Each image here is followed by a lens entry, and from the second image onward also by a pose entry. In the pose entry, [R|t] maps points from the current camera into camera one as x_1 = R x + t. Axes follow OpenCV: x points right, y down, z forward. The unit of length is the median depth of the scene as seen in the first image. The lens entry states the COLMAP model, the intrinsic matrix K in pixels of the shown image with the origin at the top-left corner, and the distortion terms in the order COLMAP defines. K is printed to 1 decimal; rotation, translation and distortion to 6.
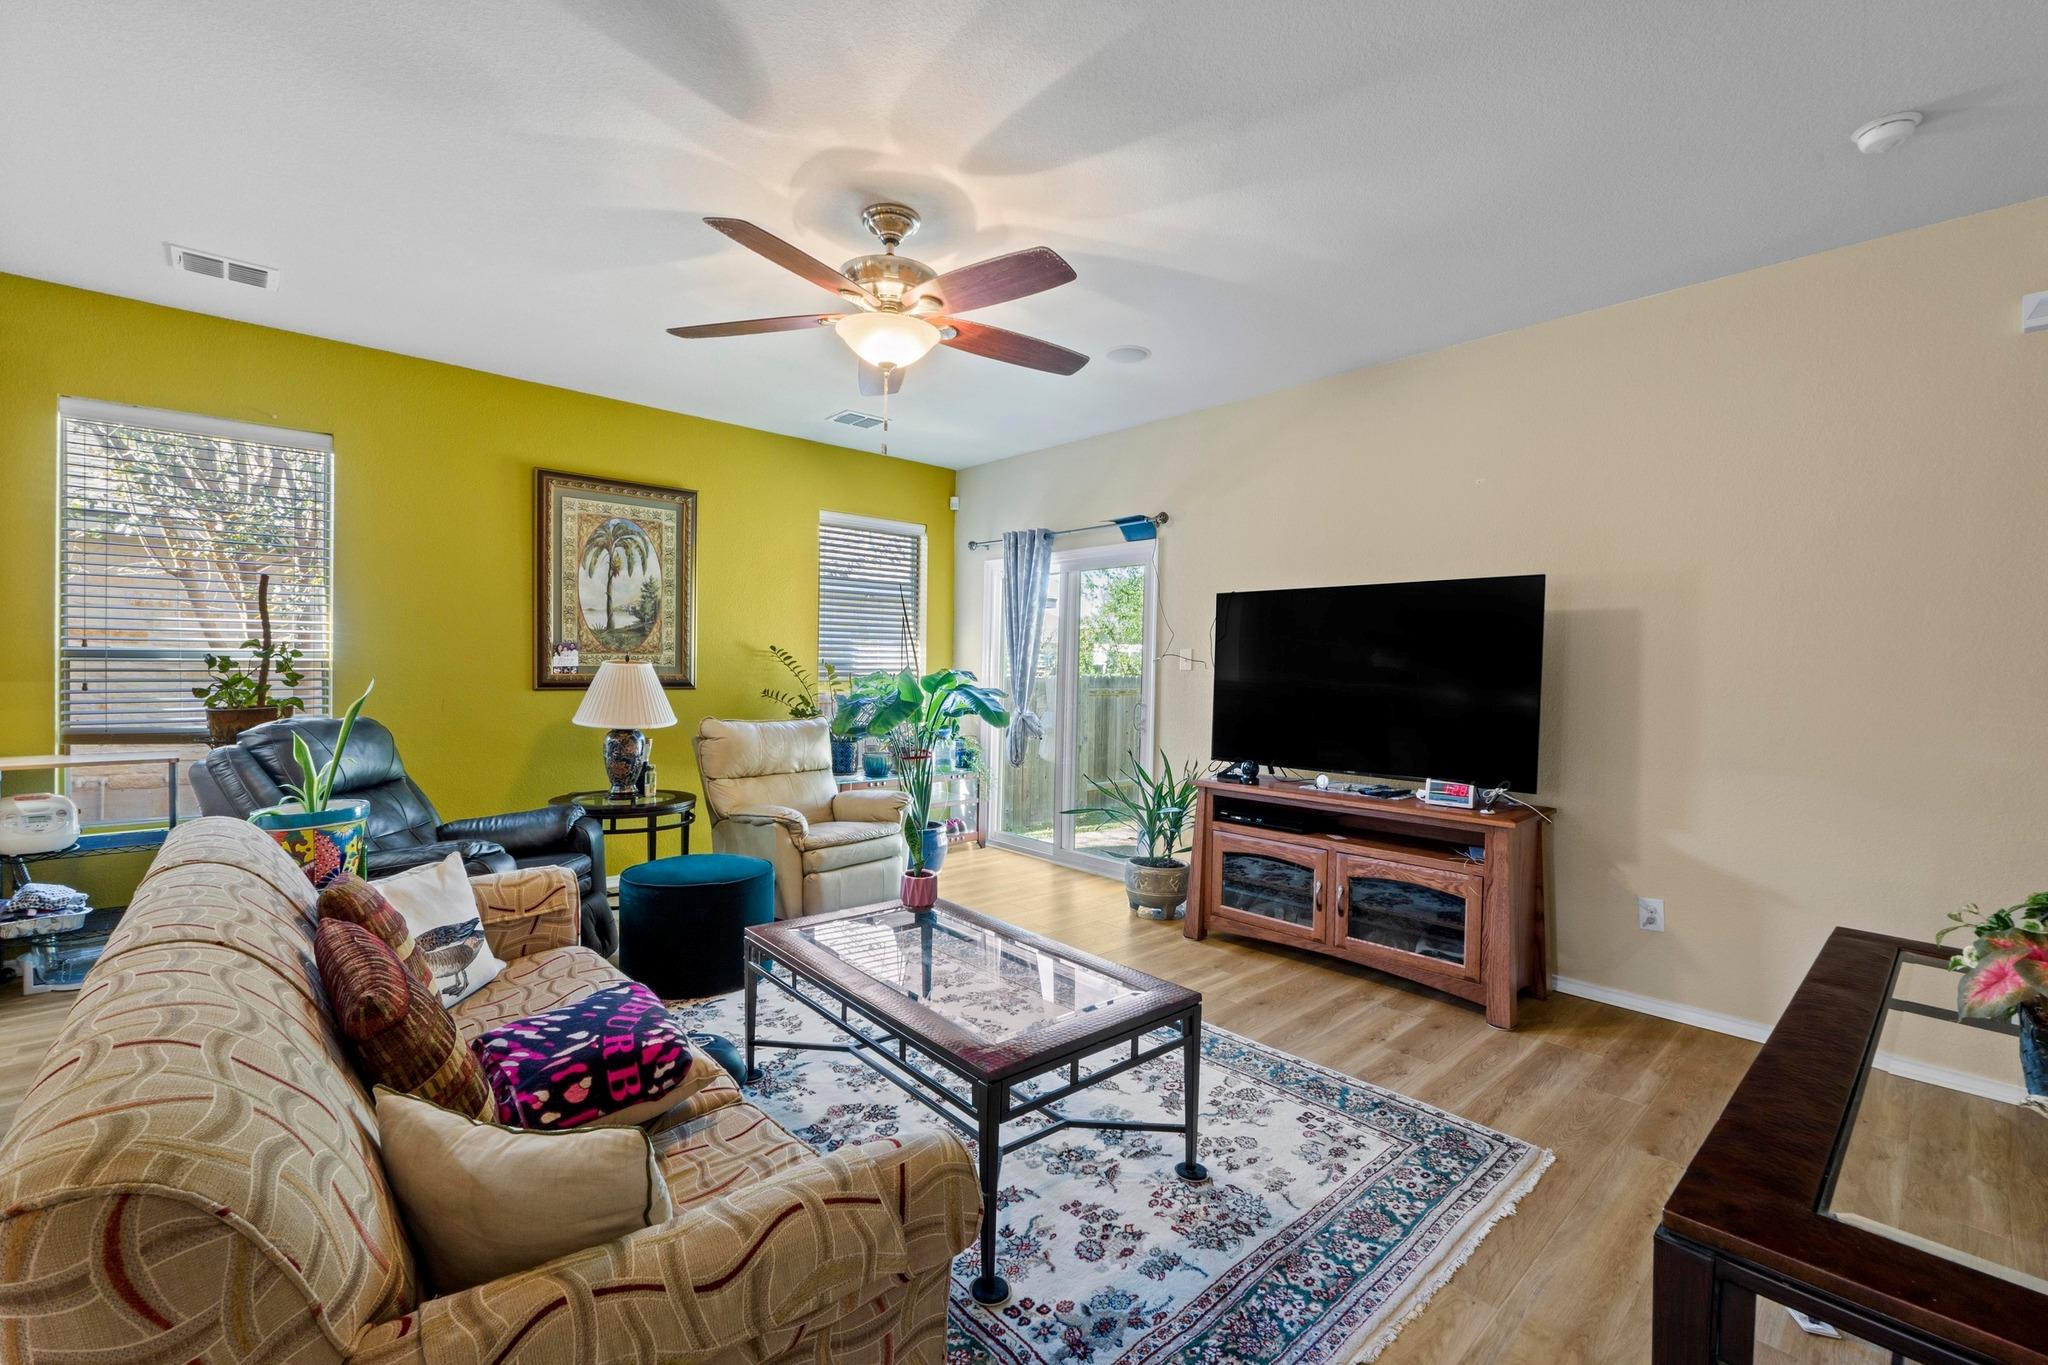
lens RADIAL K [[865.6, 0, 1021.7], [0, 865.6, 683.6], [0, 0, 1]] dist [-0.006286, 0.000156]
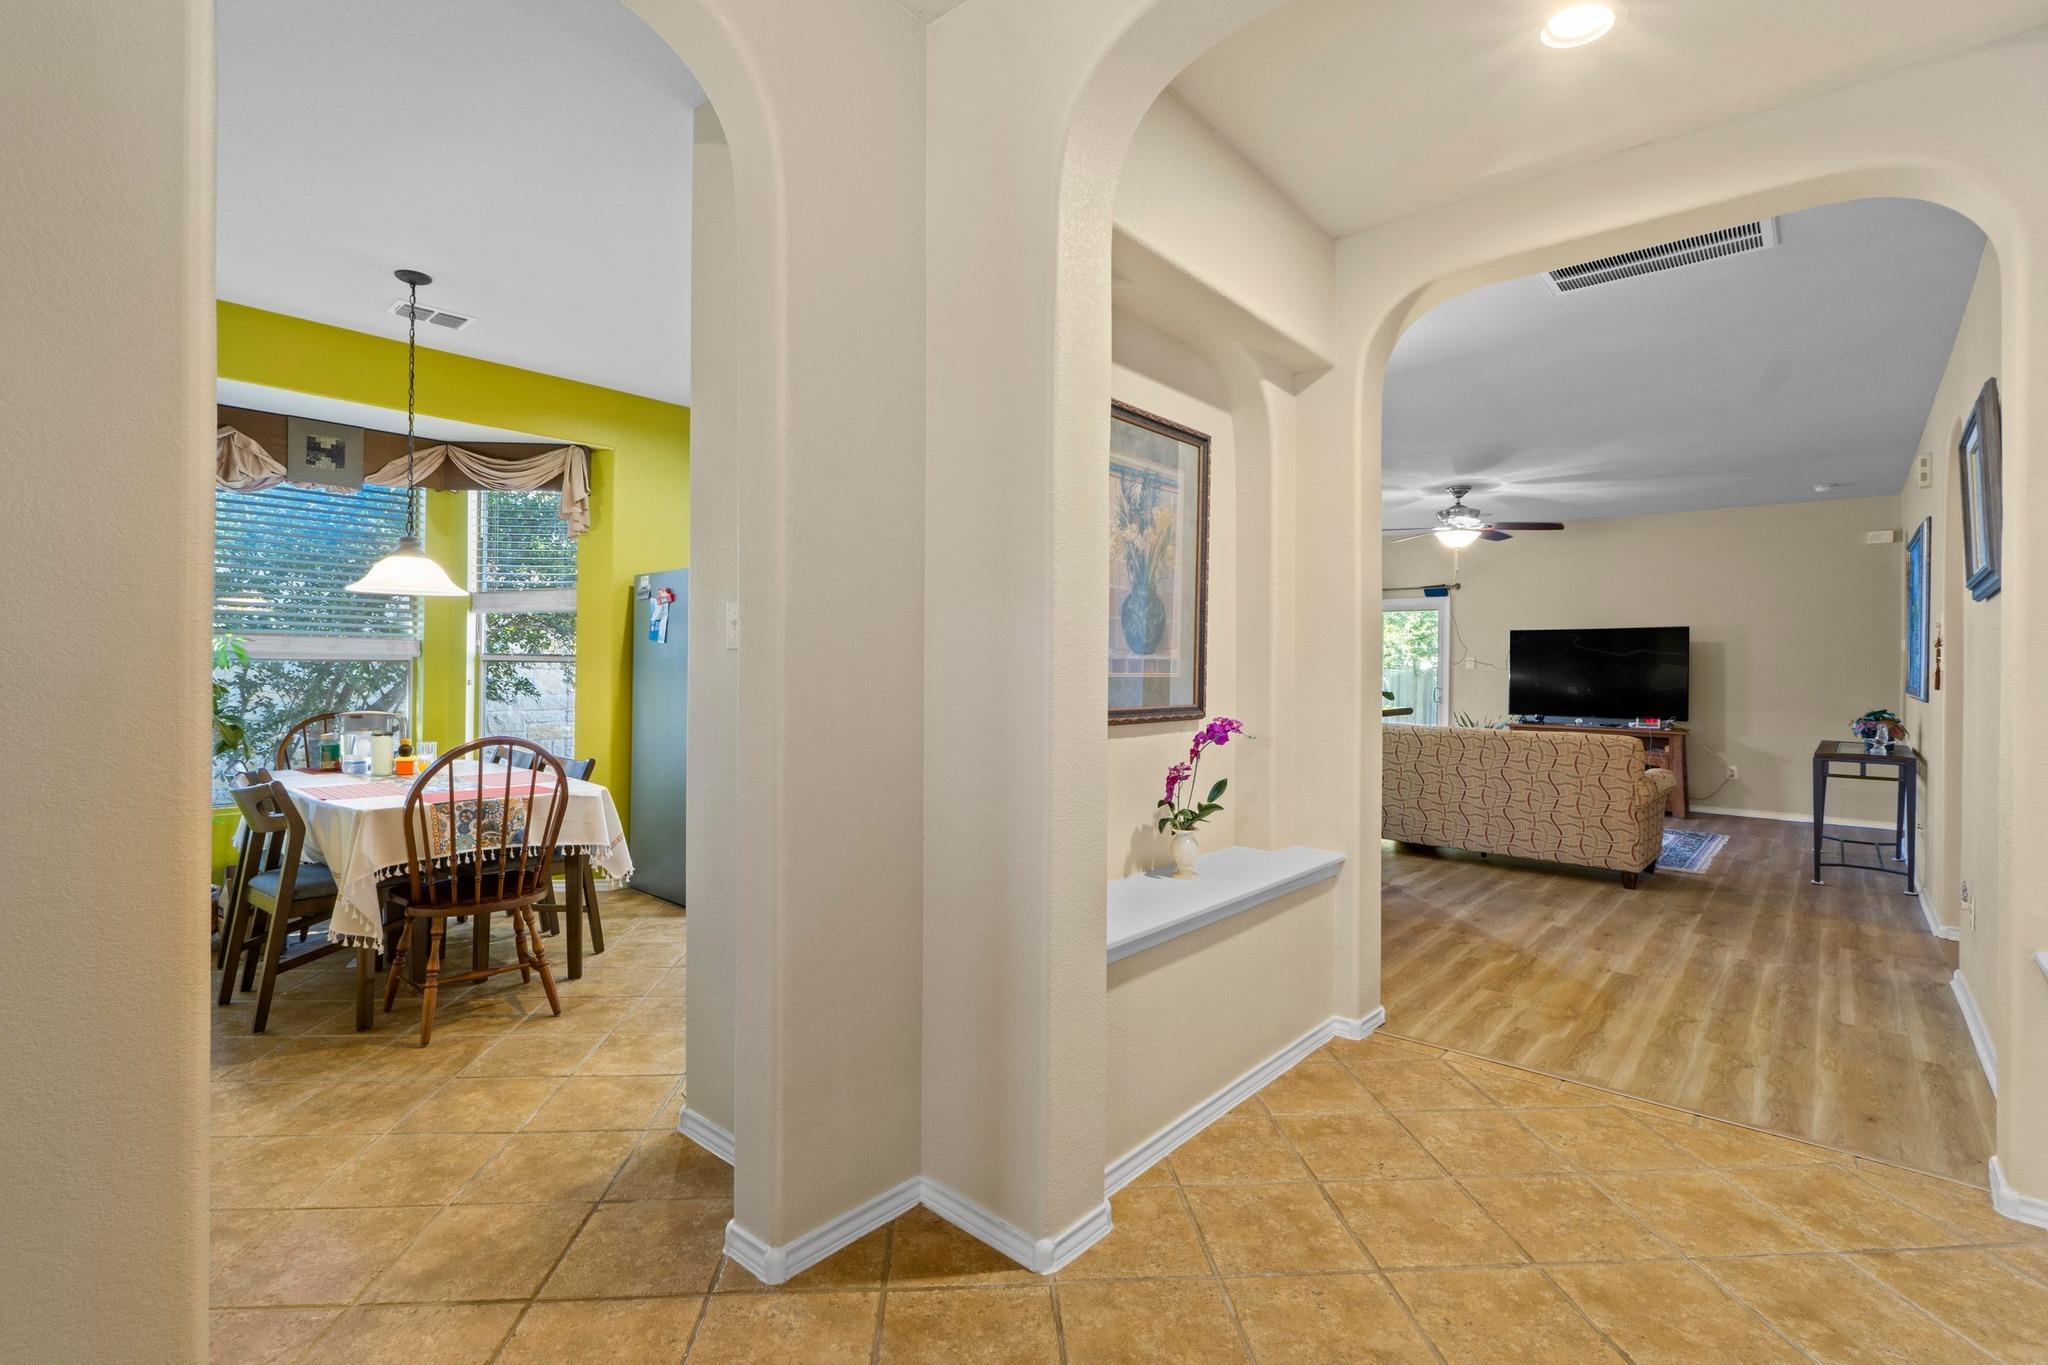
lens RADIAL K [[931.1, 0, 1027.1], [0, 931.1, 664.1], [0, 0, 1]] dist [-0.005897, -0.000632]
pose [[0.993935, -0.004753, 0.109864, -1.466911], [0.006759, 0.999817, -0.017887, 0.004715], [-0.109759, 0.018521, 0.993786, -1.314323]]
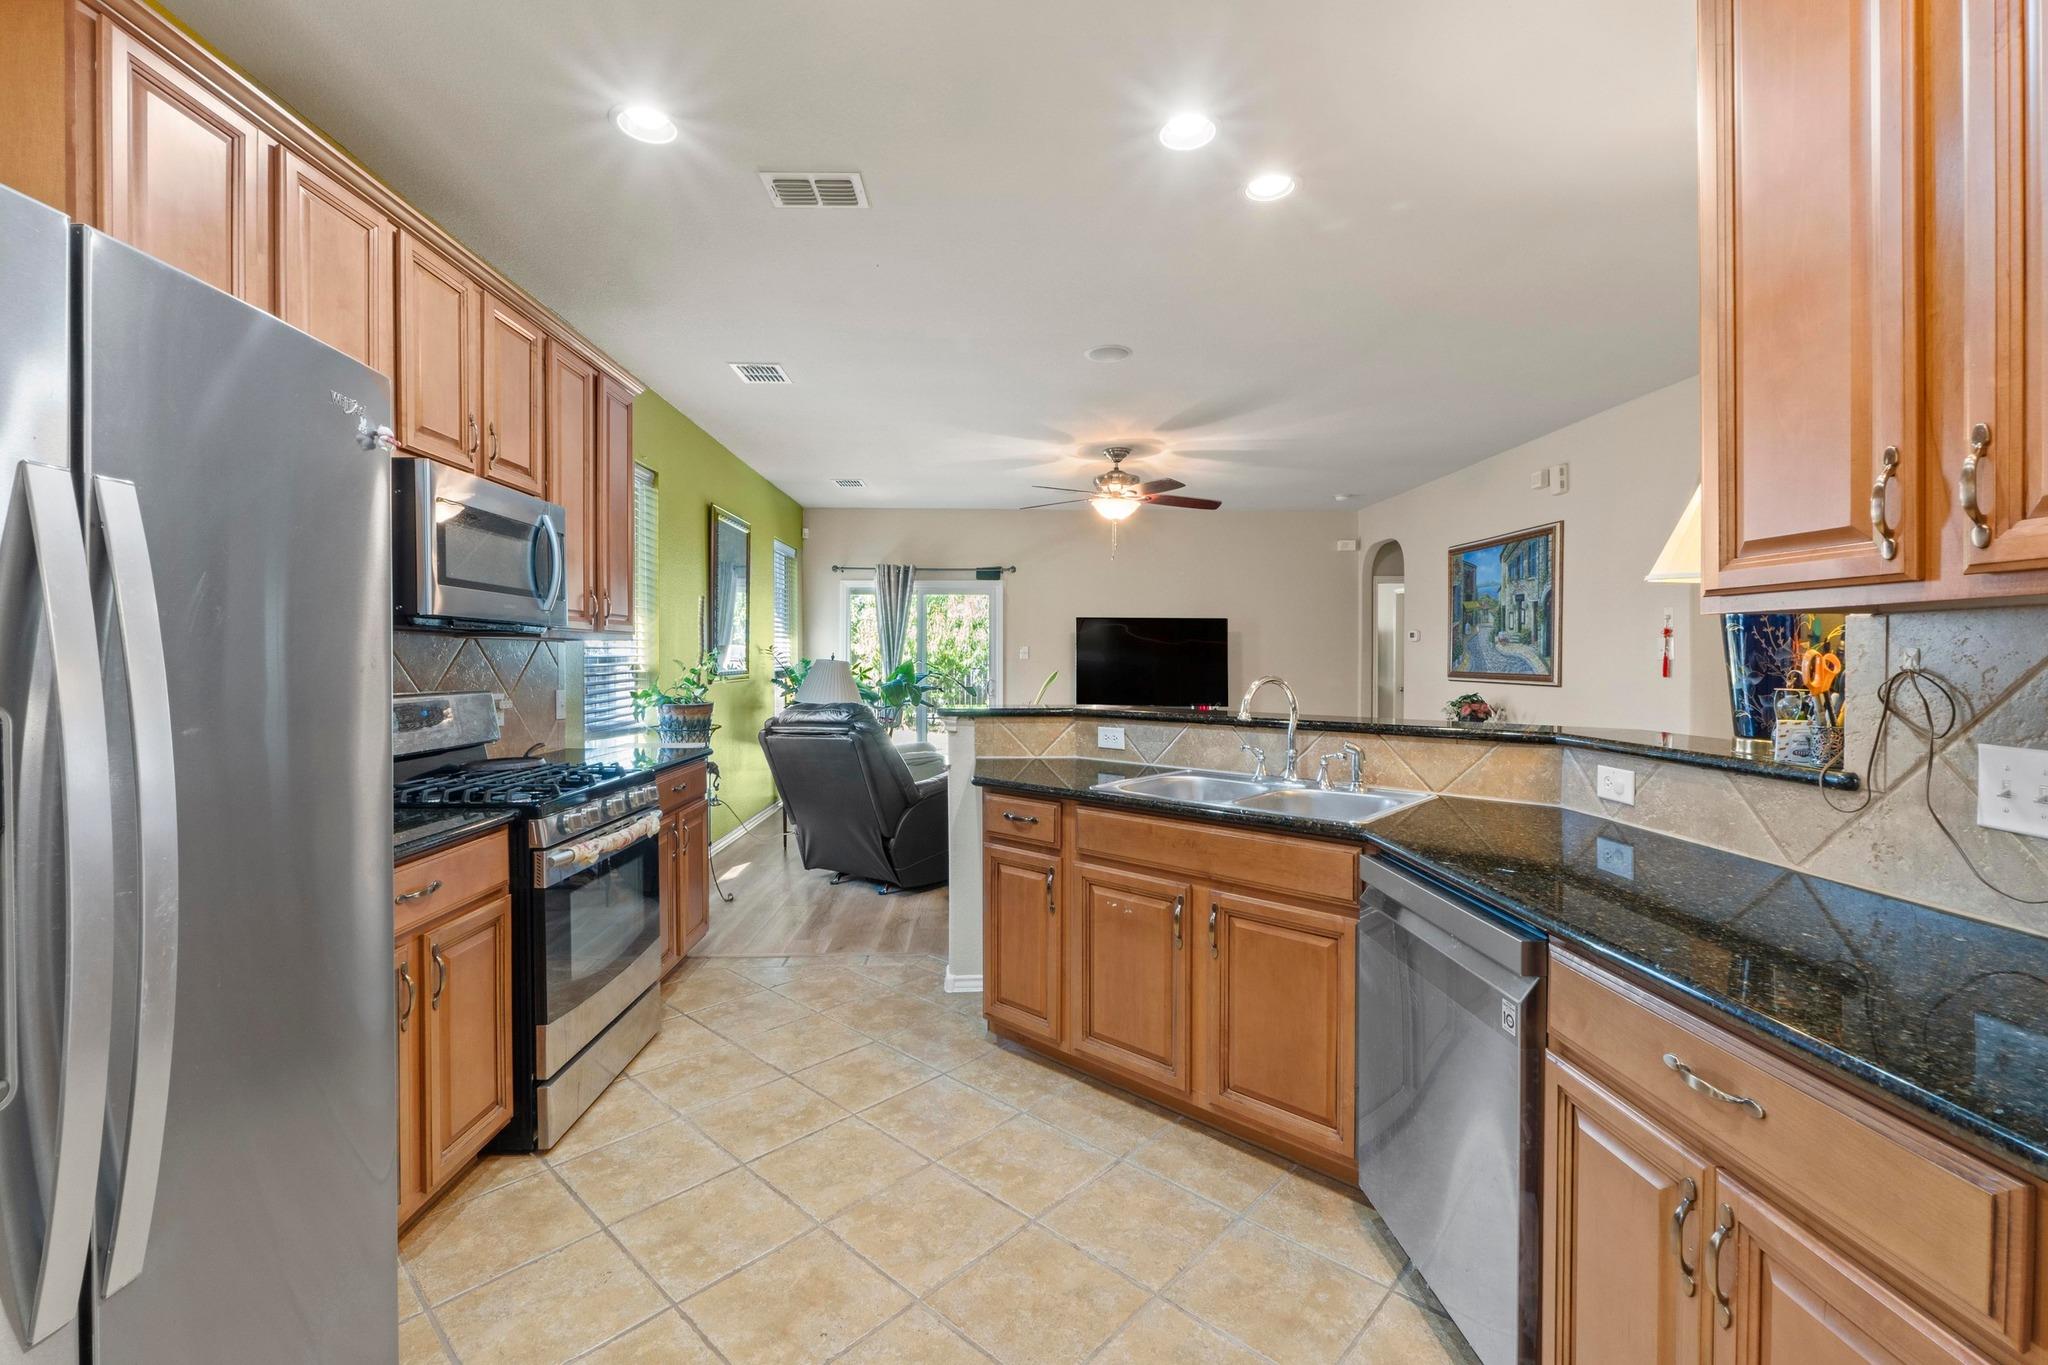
lens RADIAL K [[871.7, 0, 1019.6], [0, 871.7, 665.9], [0, 0, 1]] dist [-0.005543, -0.000070]
pose [[0.654239, -0.022499, 0.755953, -1.709971], [0.023318, 0.999682, 0.009572, -0.028003], [-0.755928, 0.011365, 0.654556, -0.196160]]
